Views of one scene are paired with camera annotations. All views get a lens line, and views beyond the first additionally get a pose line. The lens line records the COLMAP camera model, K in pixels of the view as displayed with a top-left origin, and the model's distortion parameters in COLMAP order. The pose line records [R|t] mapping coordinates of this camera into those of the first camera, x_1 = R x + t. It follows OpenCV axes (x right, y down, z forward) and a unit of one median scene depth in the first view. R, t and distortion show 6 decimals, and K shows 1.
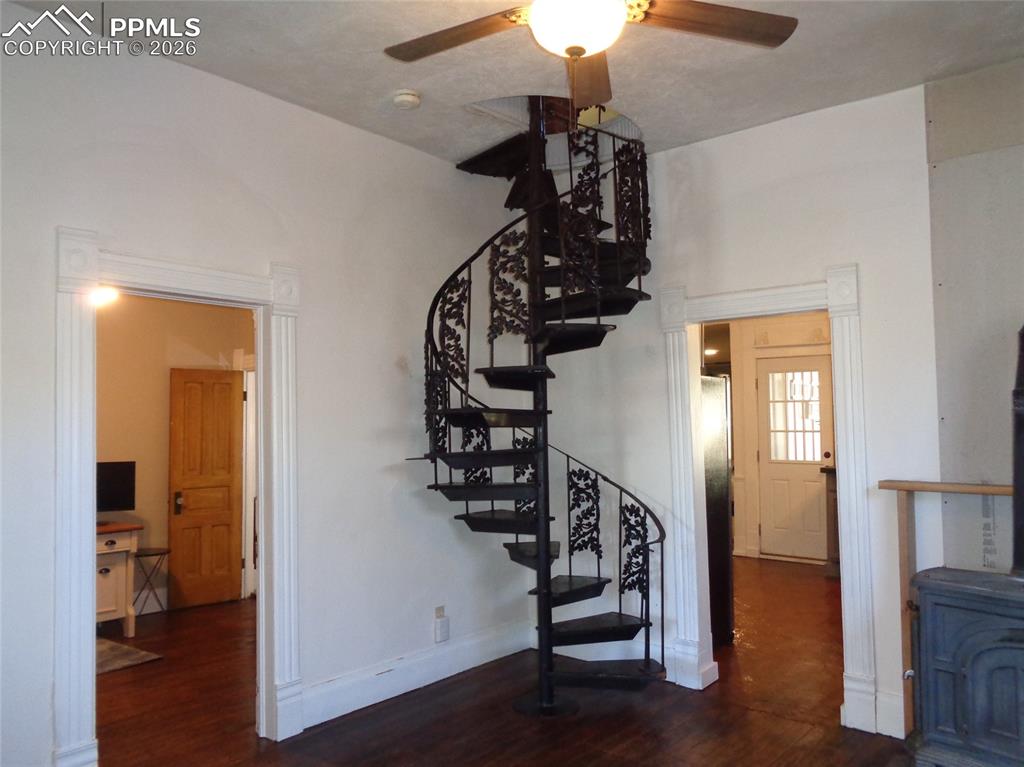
lens RADIAL K [[757.7, 0, 513.1], [0, 757.7, 382.9], [0, 0, 1]] dist [-0.011083, 0.004185]
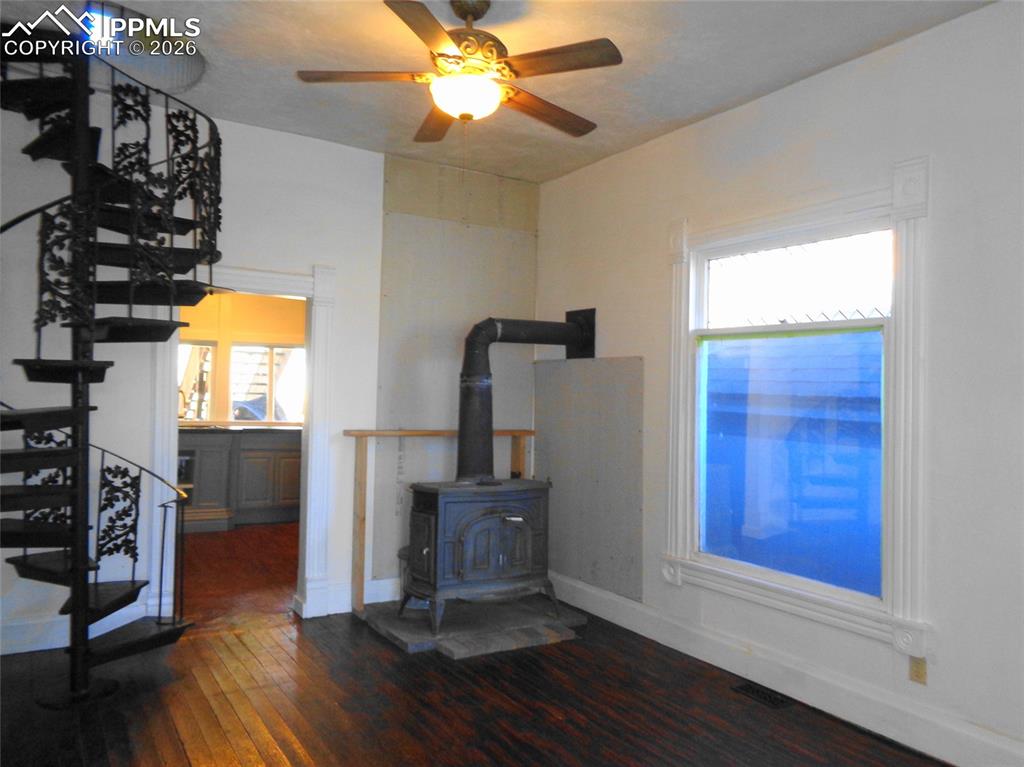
lens RADIAL K [[757.7, 0, 513.1], [0, 757.7, 382.9], [0, 0, 1]] dist [-0.011083, 0.004185]
pose [[0.305117, 0.027757, 0.951910, -0.652302], [-0.080070, 0.996783, -0.003401, 0.020713], [-0.948943, -0.075181, 0.306358, 0.262132]]
